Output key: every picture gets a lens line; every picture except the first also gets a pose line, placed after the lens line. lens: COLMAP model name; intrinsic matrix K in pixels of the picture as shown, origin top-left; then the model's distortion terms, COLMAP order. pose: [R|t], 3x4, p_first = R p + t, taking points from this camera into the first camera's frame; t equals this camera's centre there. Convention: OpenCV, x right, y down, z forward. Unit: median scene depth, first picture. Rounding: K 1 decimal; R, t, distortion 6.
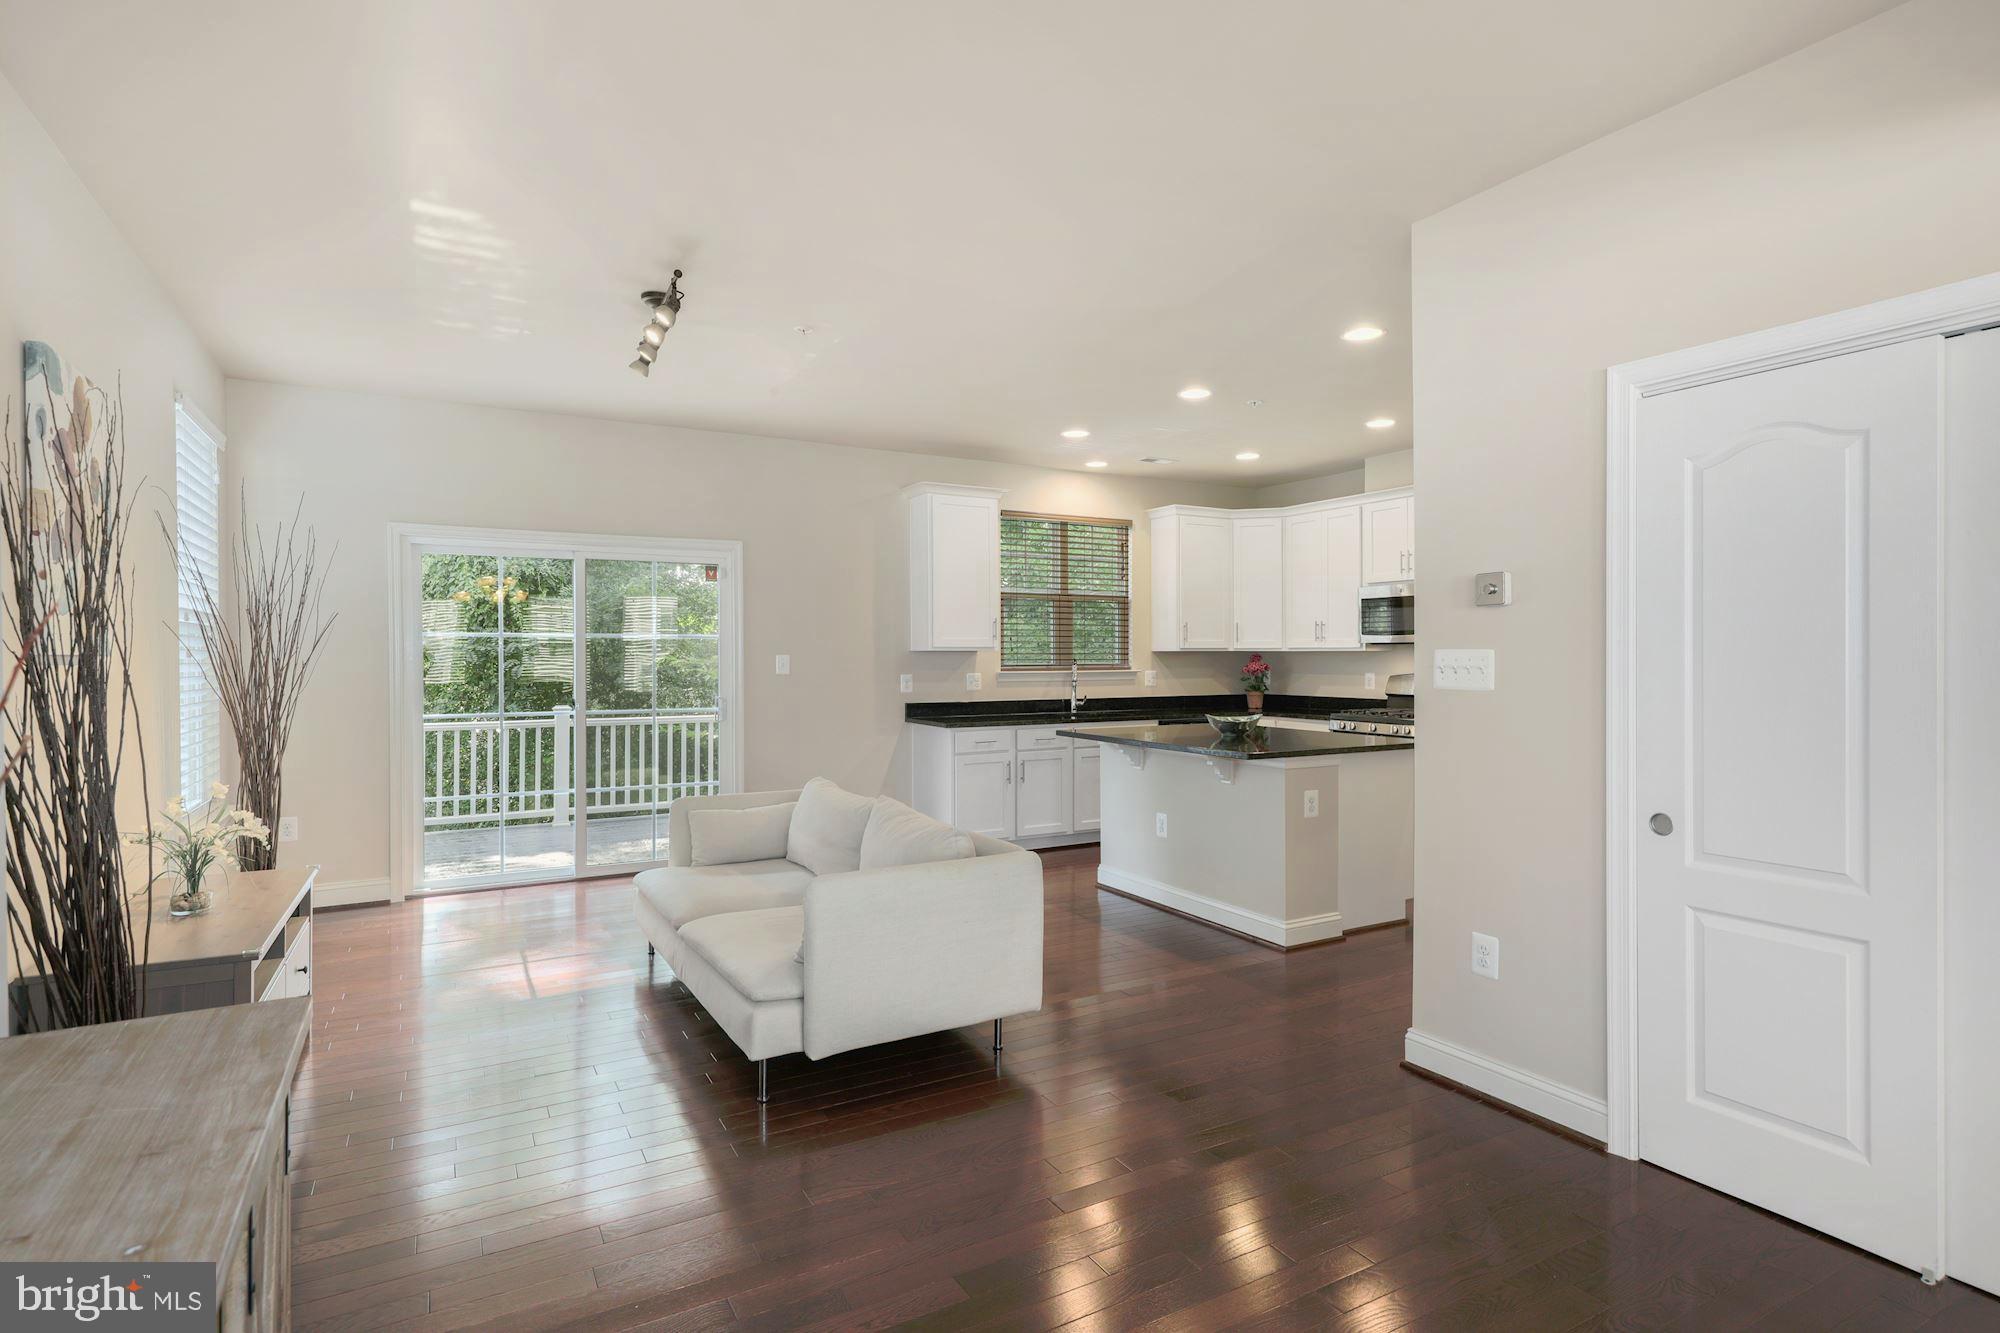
lens RADIAL K [[983.6, 0, 985.4], [0, 983.6, 670.5], [0, 0, 1]] dist [0.011137, 0.000517]
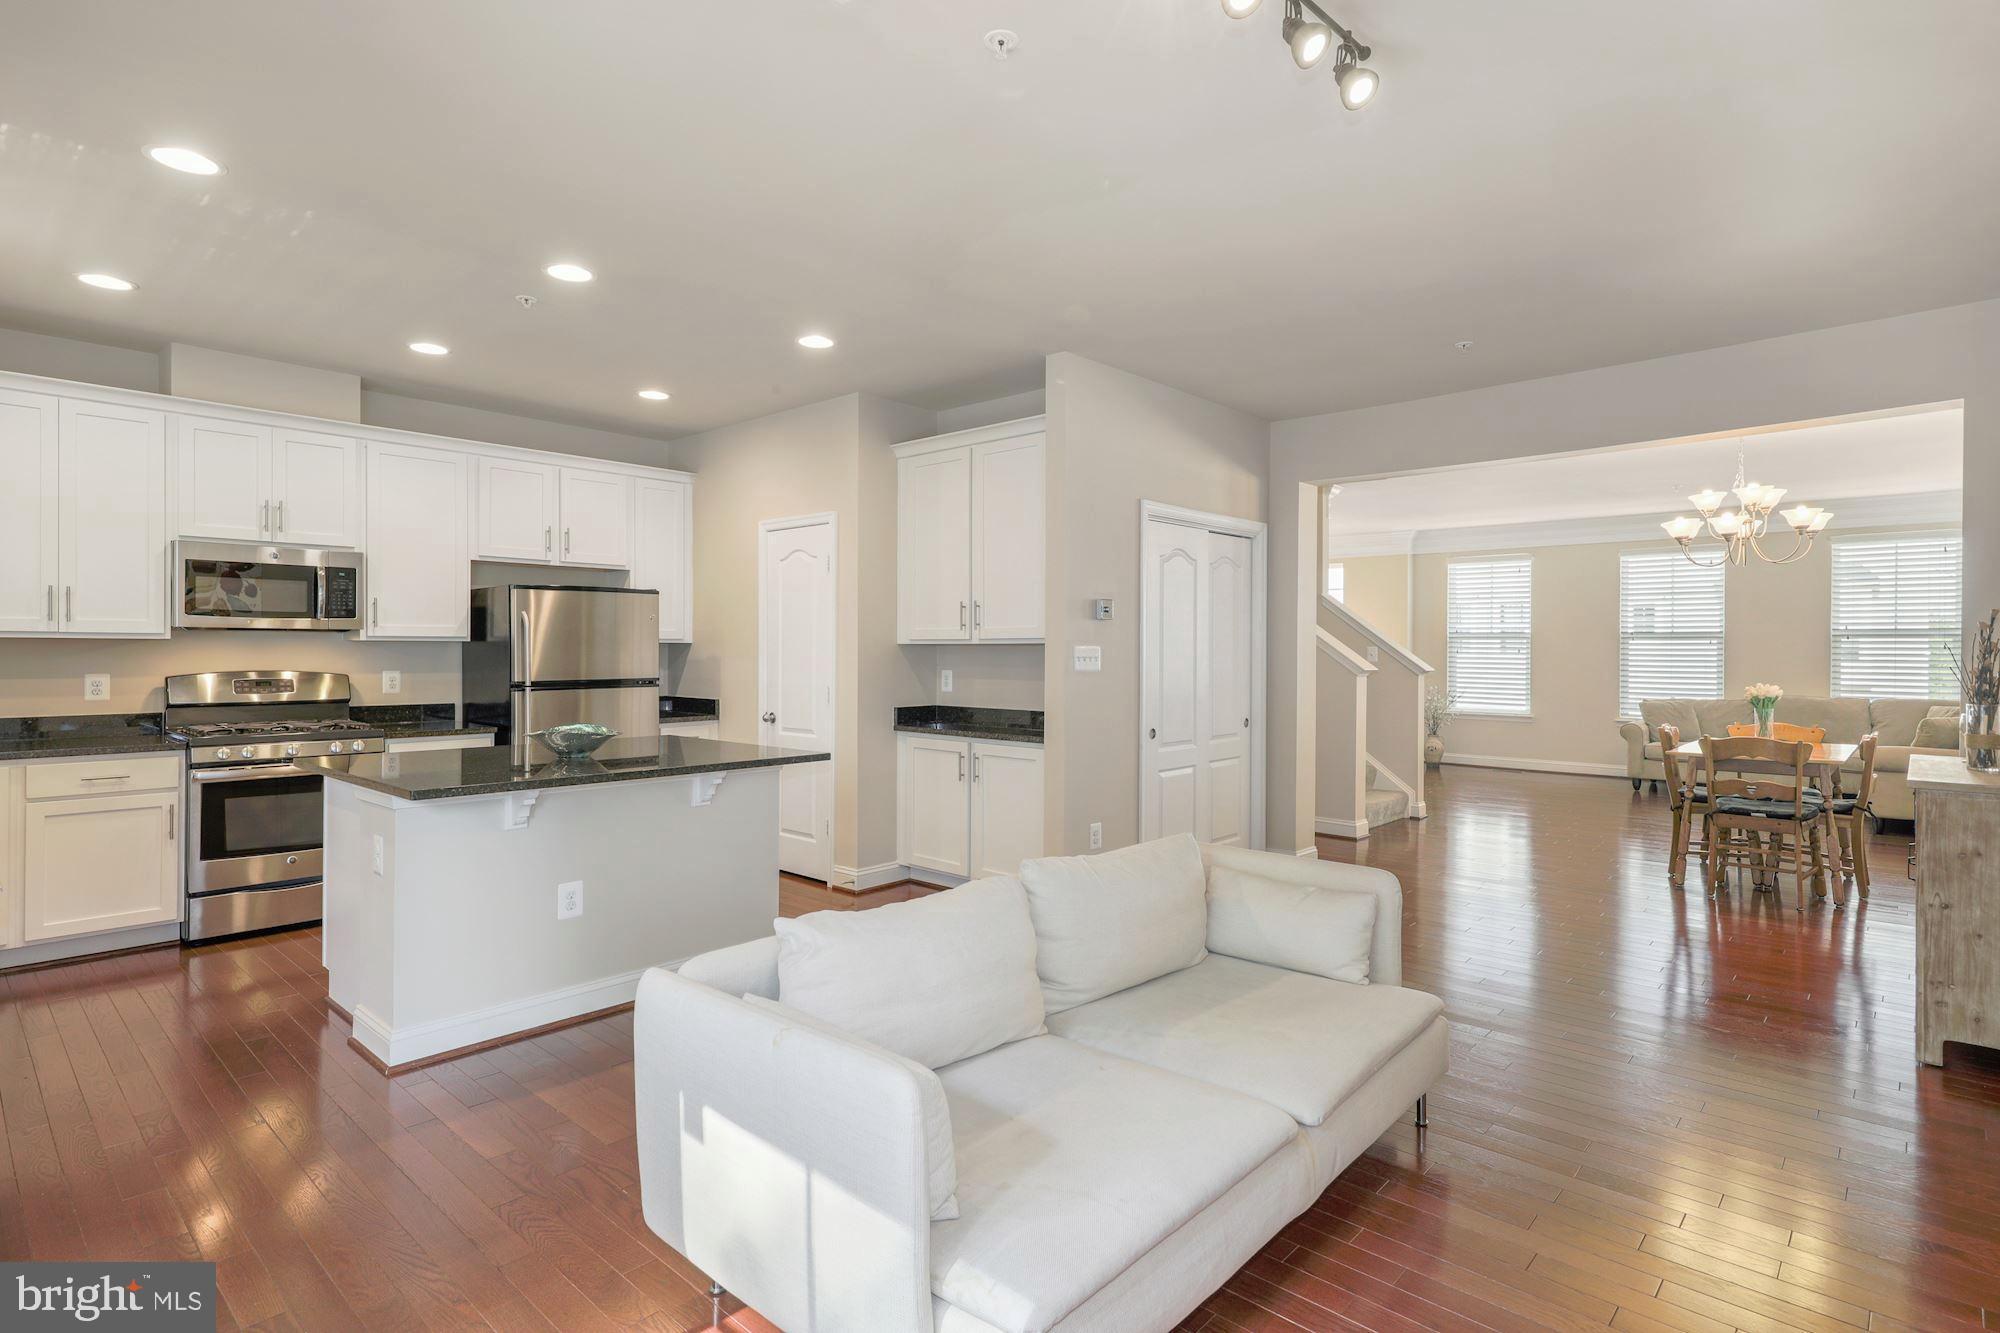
lens RADIAL K [[983.6, 0, 1003.4], [0, 983.6, 653.7], [0, 0, 1]] dist [0.011137, 0.000517]
pose [[-0.322140, -0.004491, 0.946681, -0.391145], [0.010689, 0.999908, 0.008381, -0.009458], [-0.946632, 0.012819, -0.322062, 0.662669]]
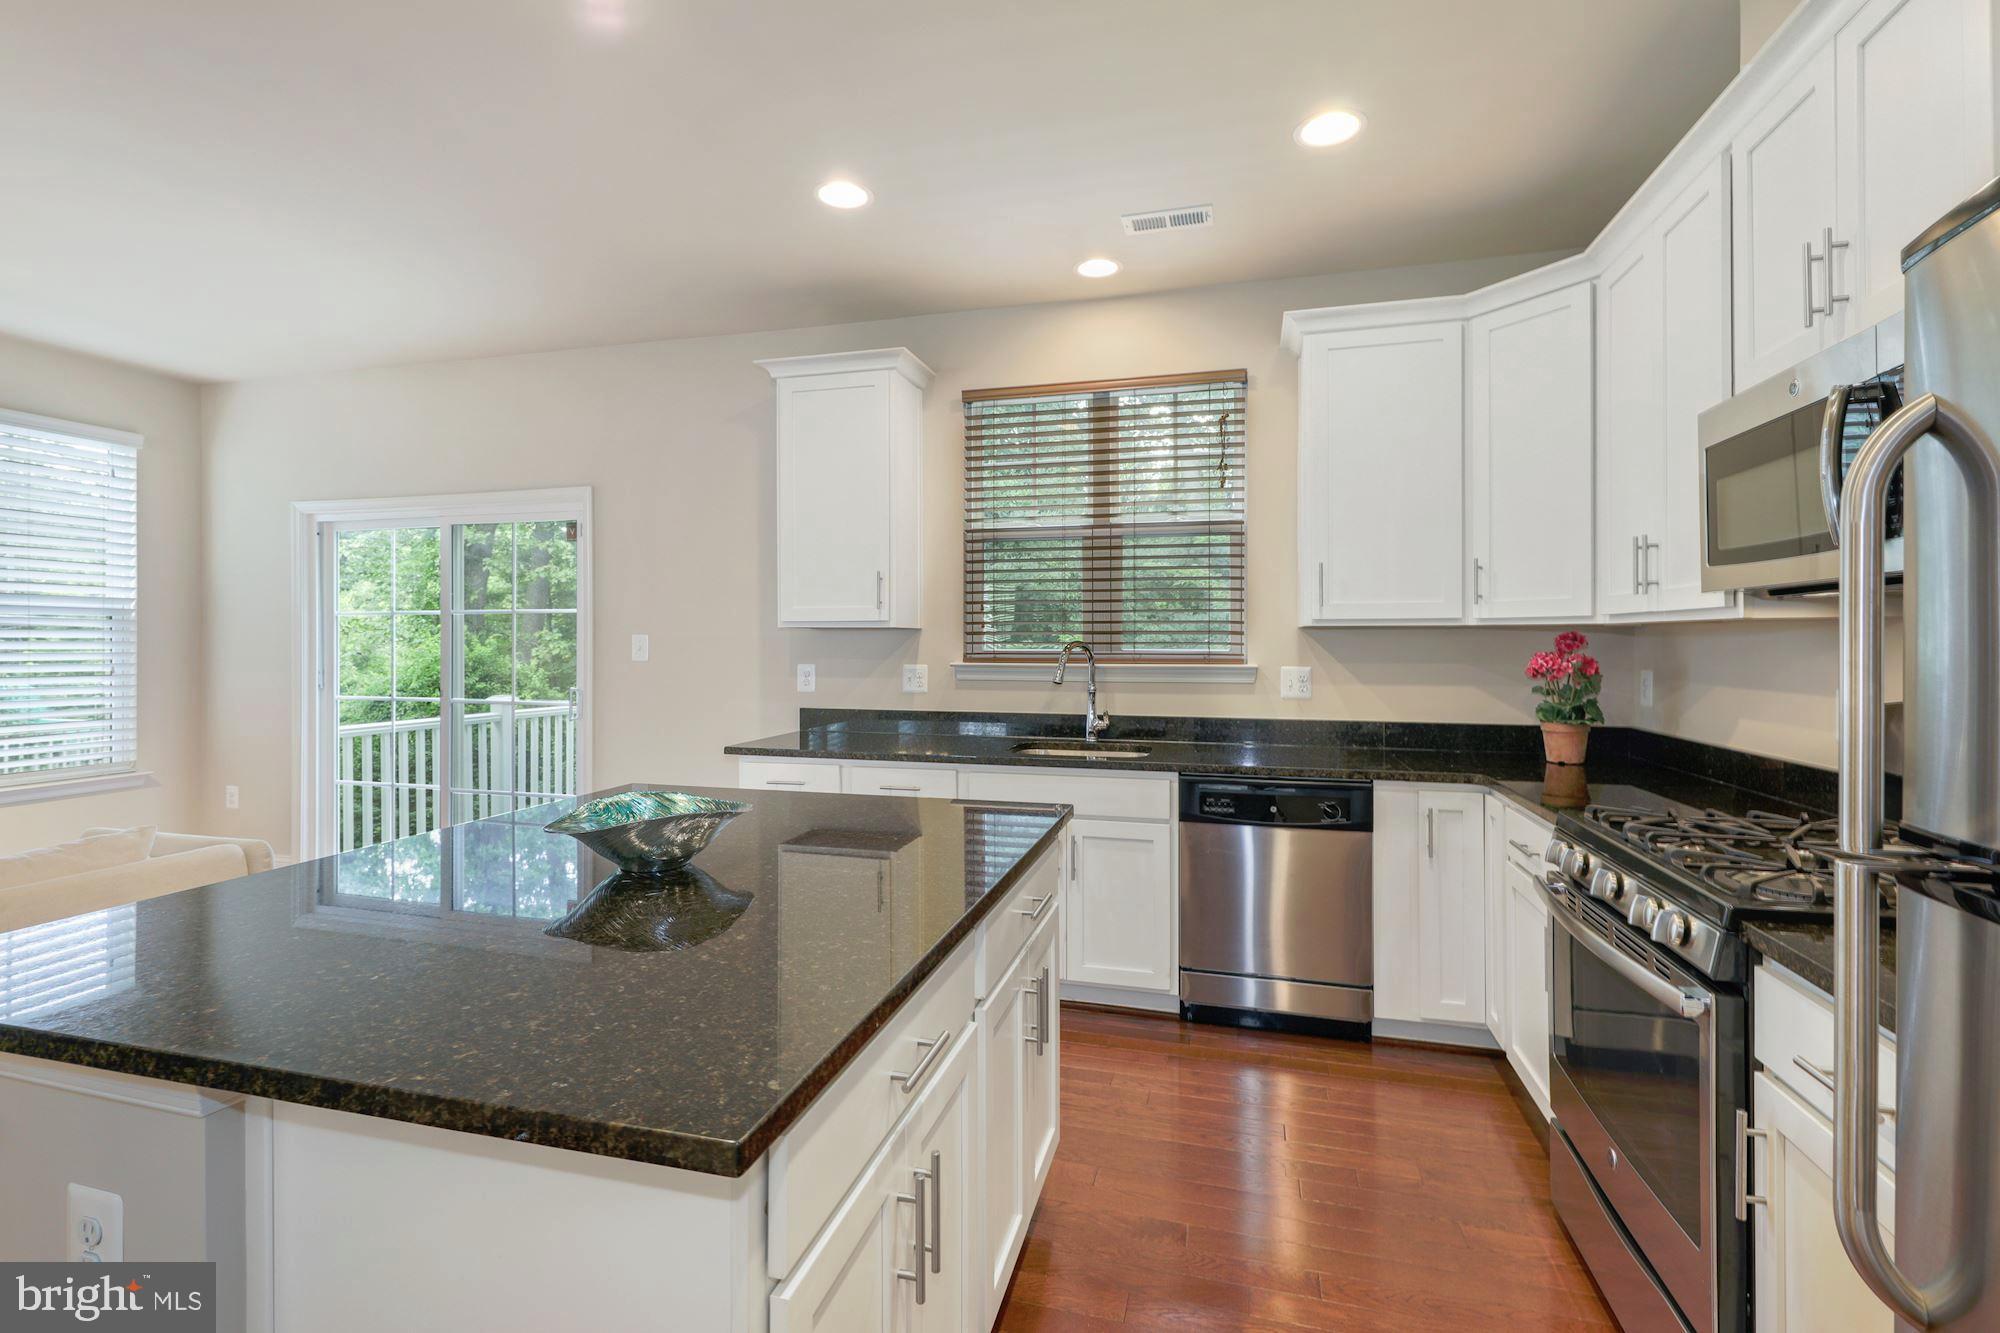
lens RADIAL K [[898.0, 0, 998.7], [0, 898.0, 645.8], [0, 0, 1]] dist [0.002825, 0.000239]
pose [[0.717123, 0.005094, -0.696928, 0.399572], [-0.012616, 0.999904, -0.005673, -0.006062], [0.696833, 0.012861, 0.717118, 0.614590]]
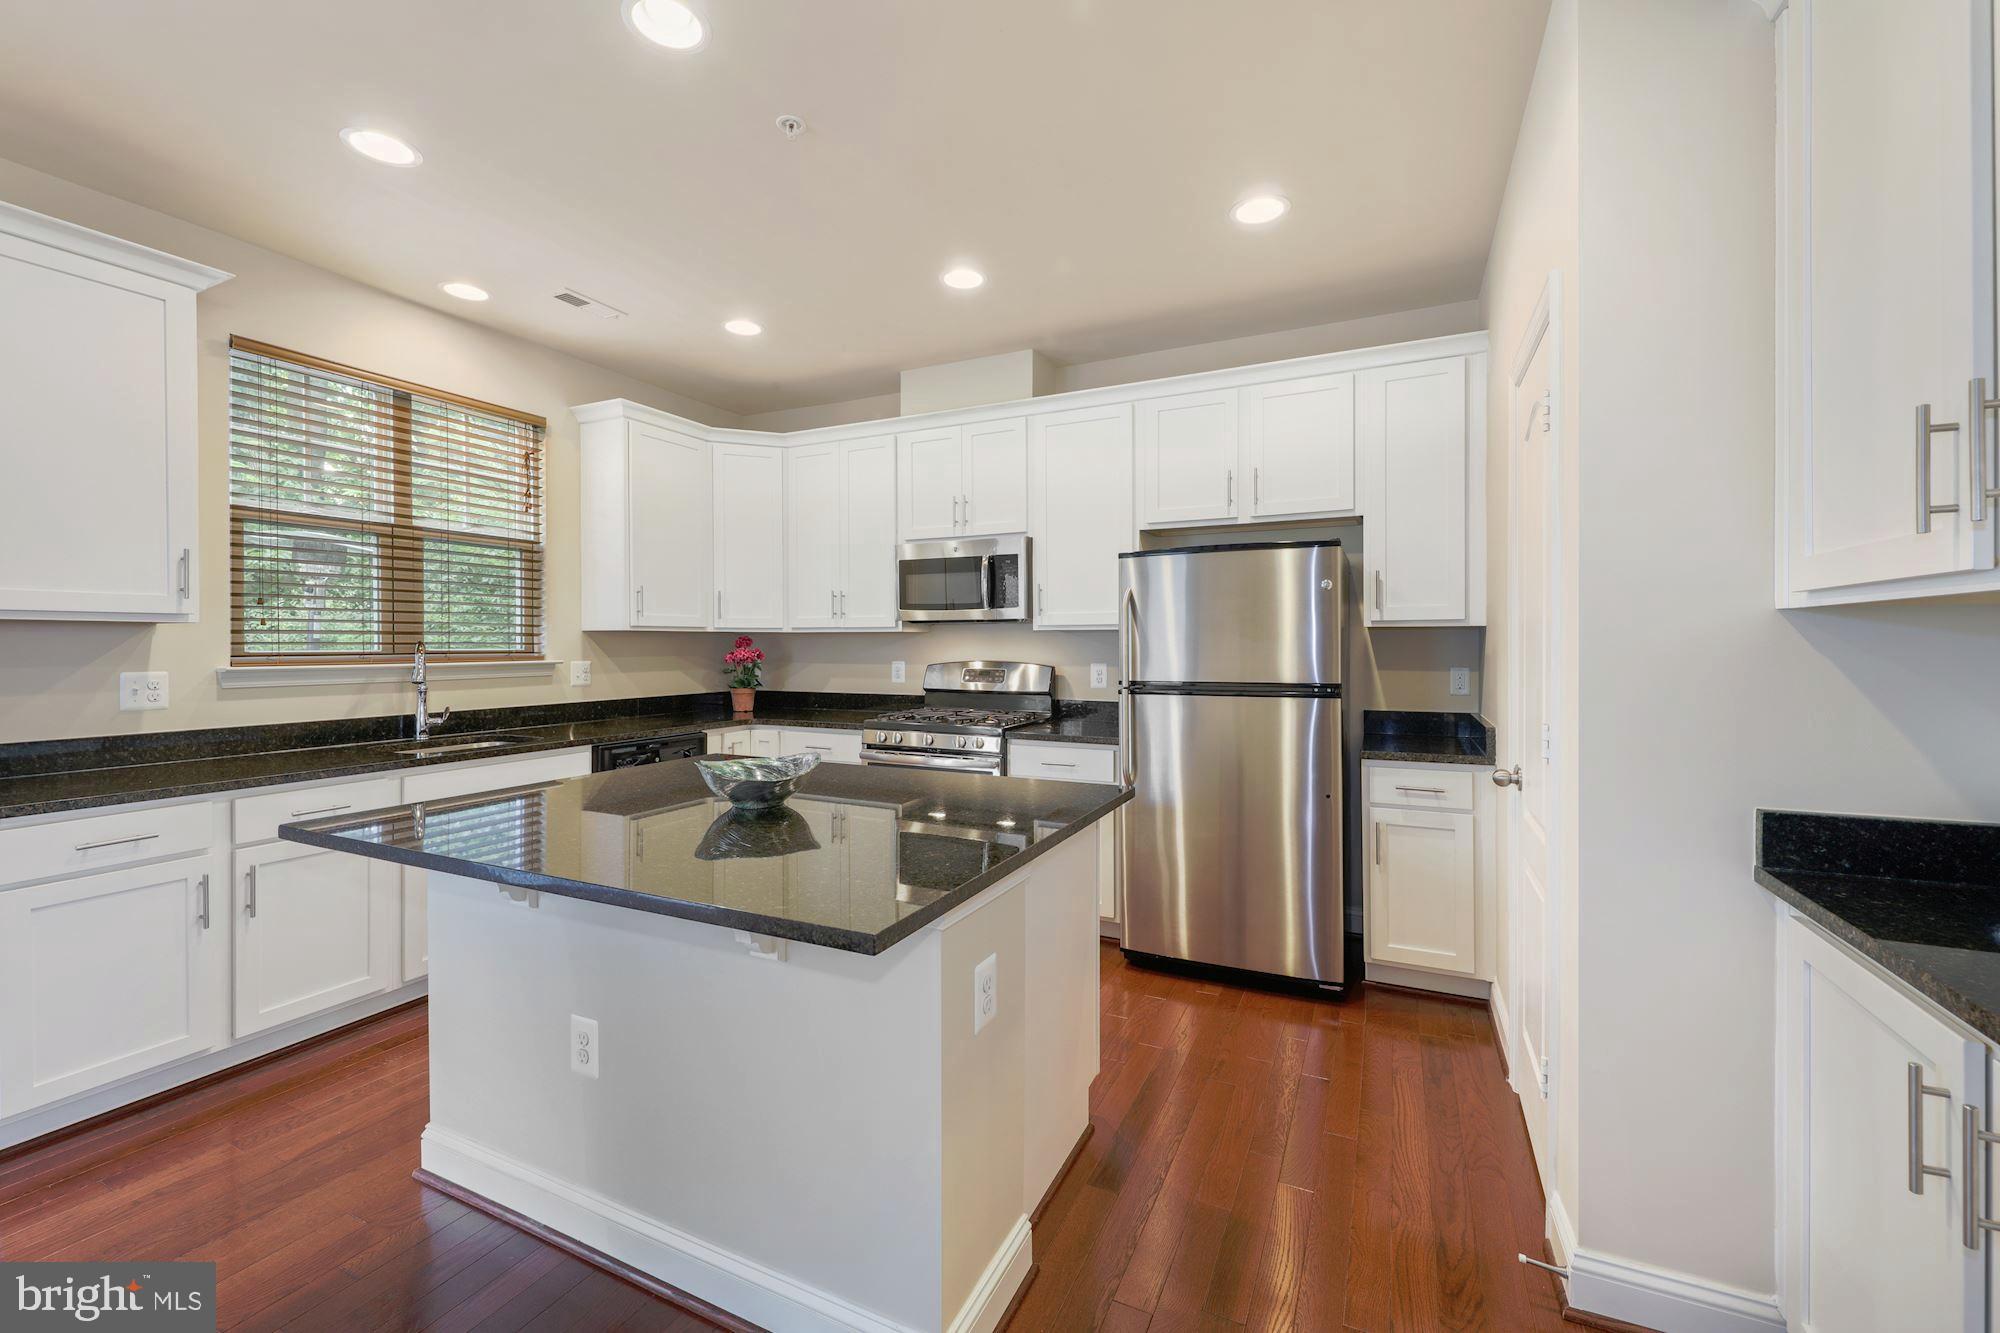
lens RADIAL K [[816.5, 0, 1003.3], [0, 816.5, 647.0], [0, 0, 1]] dist [0.006100, -0.002726]
pose [[0.811022, -0.000800, 0.585015, 0.086369], [0.007592, 0.999929, -0.009158, -0.002063], [-0.584966, 0.011869, 0.810971, 0.442090]]
